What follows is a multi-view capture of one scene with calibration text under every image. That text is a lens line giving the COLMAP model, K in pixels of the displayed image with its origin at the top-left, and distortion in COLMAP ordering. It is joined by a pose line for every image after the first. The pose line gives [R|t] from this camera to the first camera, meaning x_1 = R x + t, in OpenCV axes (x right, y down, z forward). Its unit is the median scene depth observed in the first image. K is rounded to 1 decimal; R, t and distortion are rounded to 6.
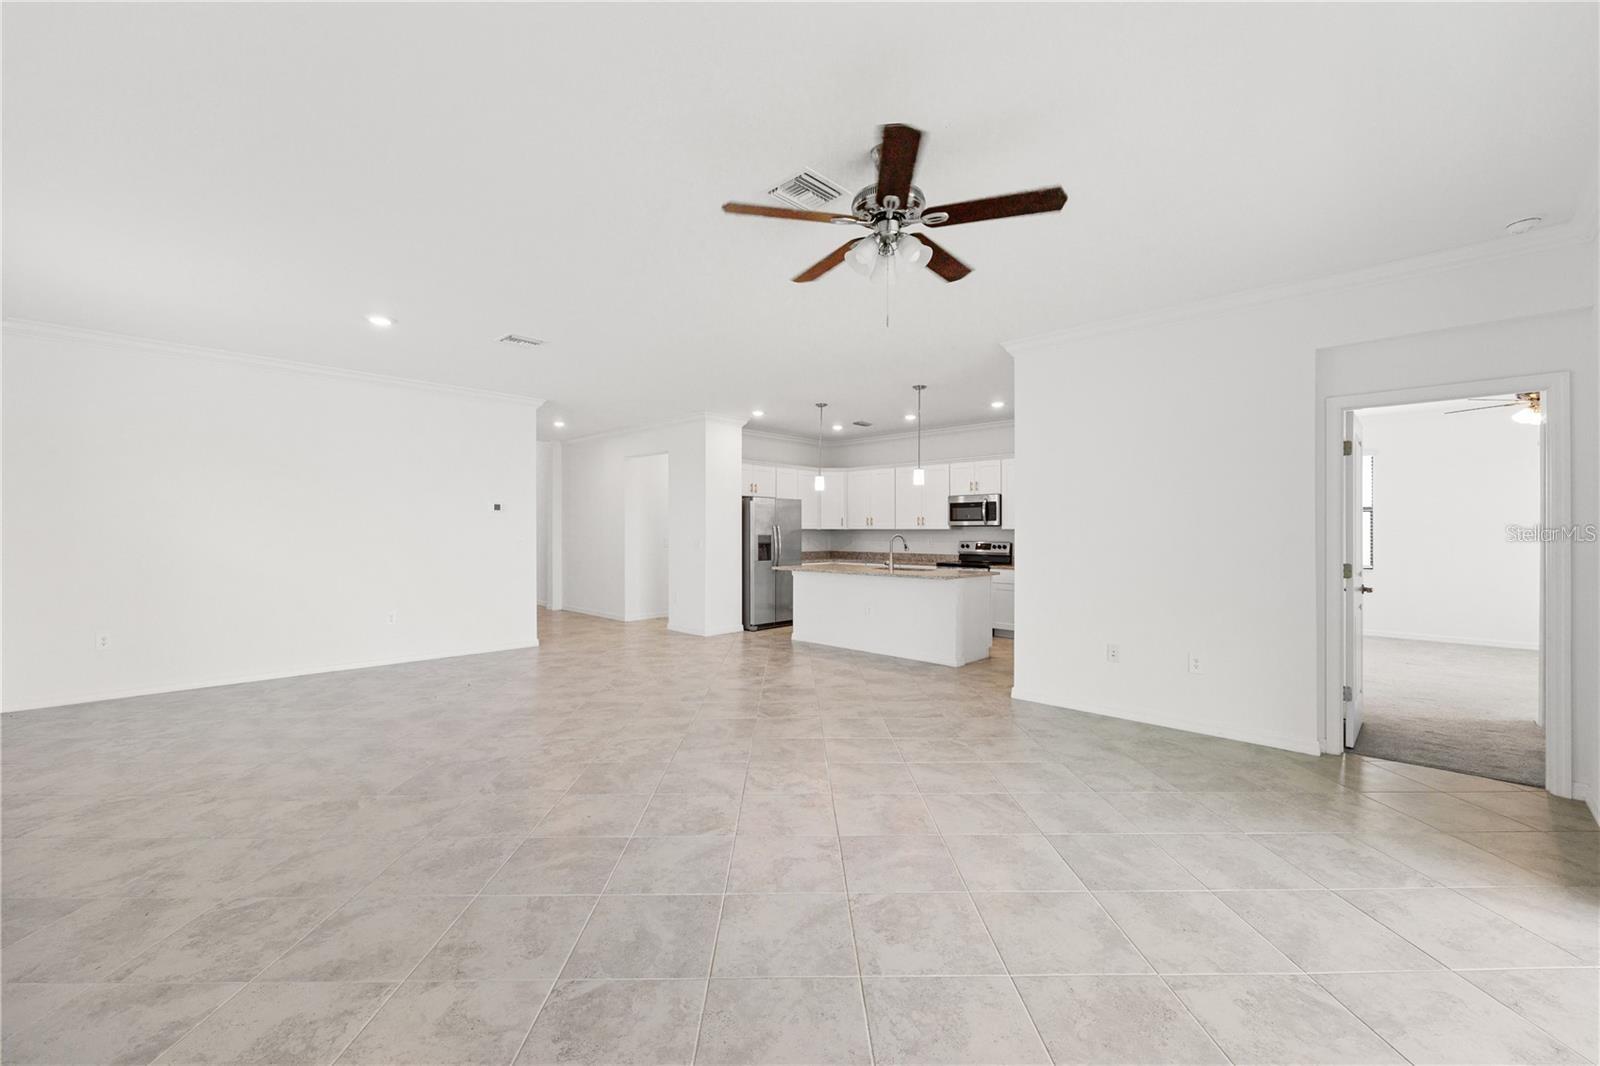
lens RADIAL K [[664.3, 0, 800.0], [0, 664.3, 533.0], [0, 0, 1]] dist [0.001449, 0.000348]
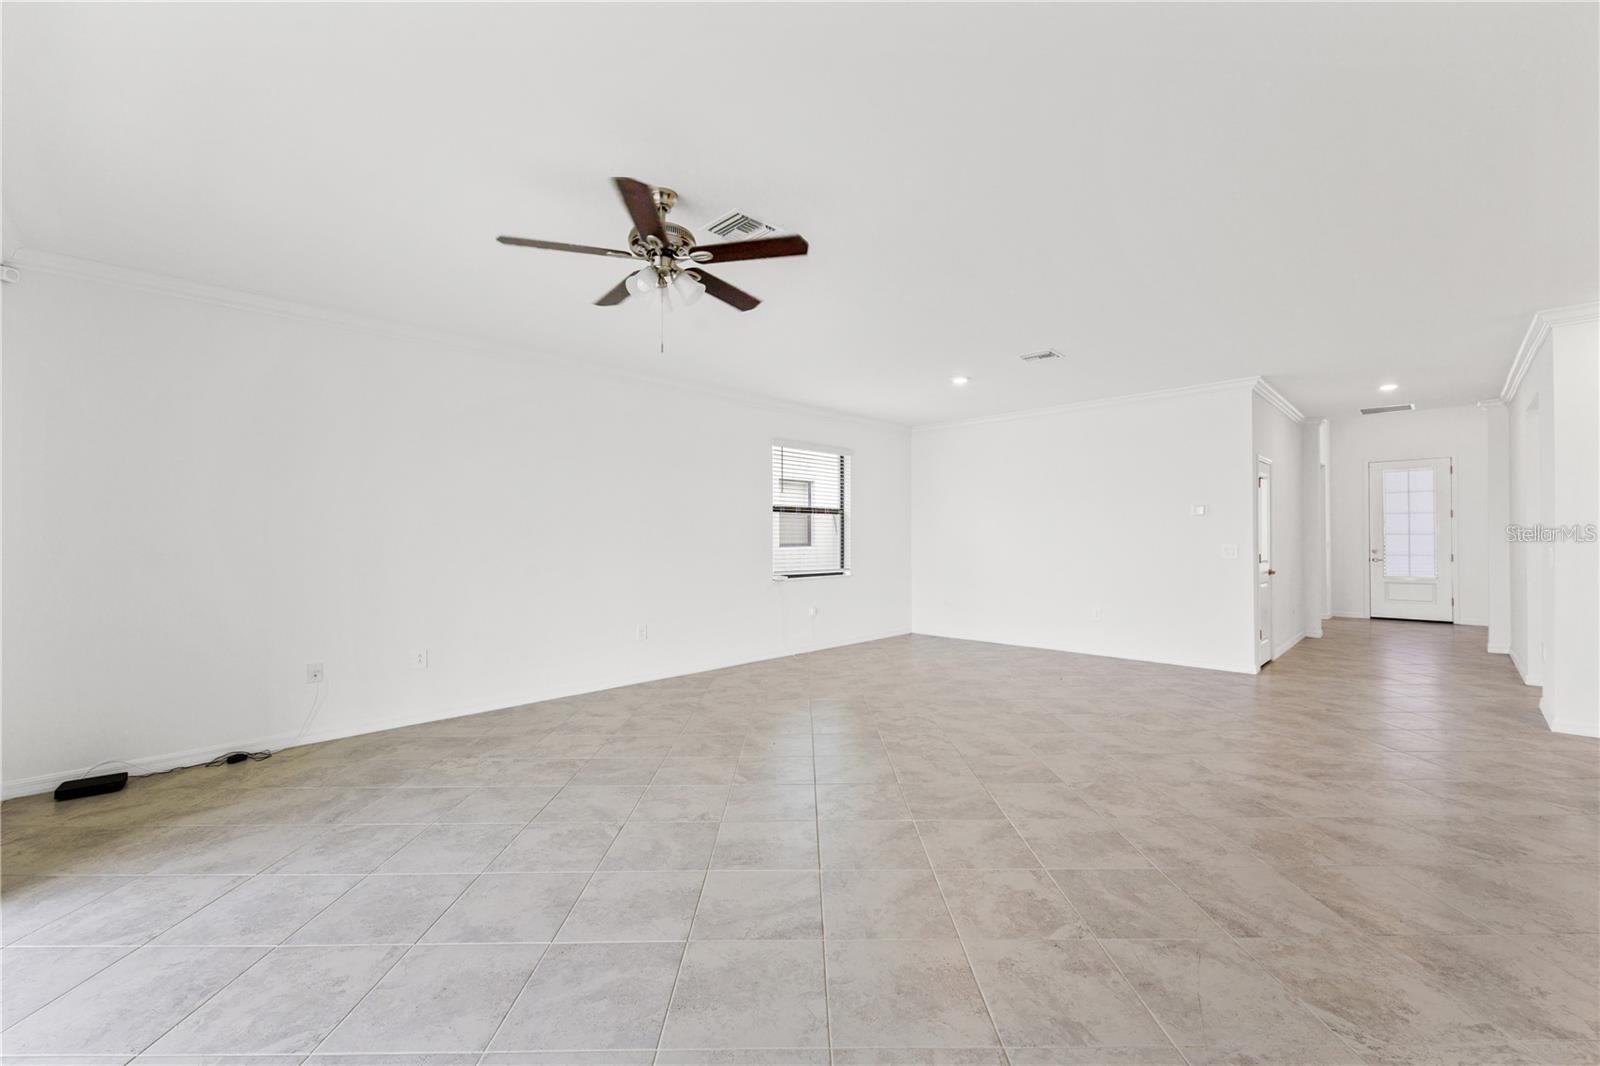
lens RADIAL K [[651.1, 0, 800.0], [0, 651.1, 533.0], [0, 0, 1]] dist [-0.001138, 0.000205]
pose [[-0.034027, -0.012410, -0.999344, 0.907922], [0.006438, 0.999899, -0.012637, 0.002282], [0.999400, -0.006864, -0.033944, 0.952829]]
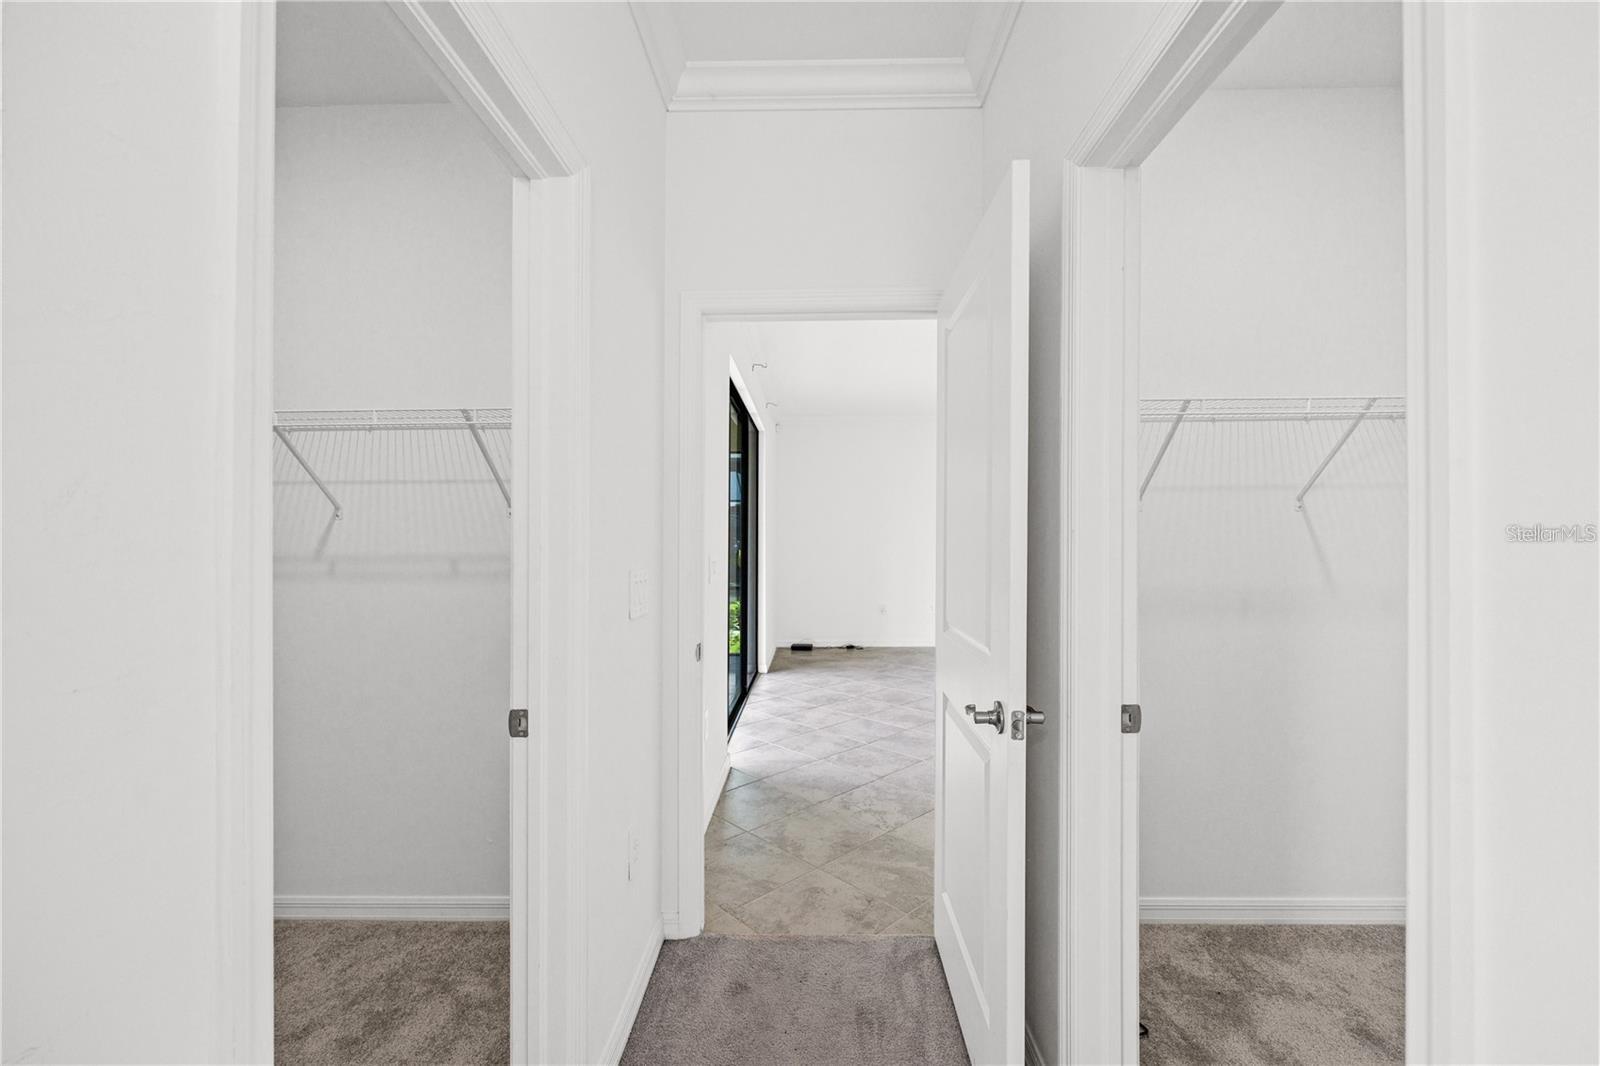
lens RADIAL K [[664.3, 0, 800.0], [0, 664.3, 533.0], [0, 0, 1]] dist [0.001449, 0.000348]
pose [[-0.747376, -0.006896, -0.664365, 1.476887], [0.002289, 0.999913, -0.012954, 0.003162], [0.664397, -0.011202, -0.747296, 1.548407]]
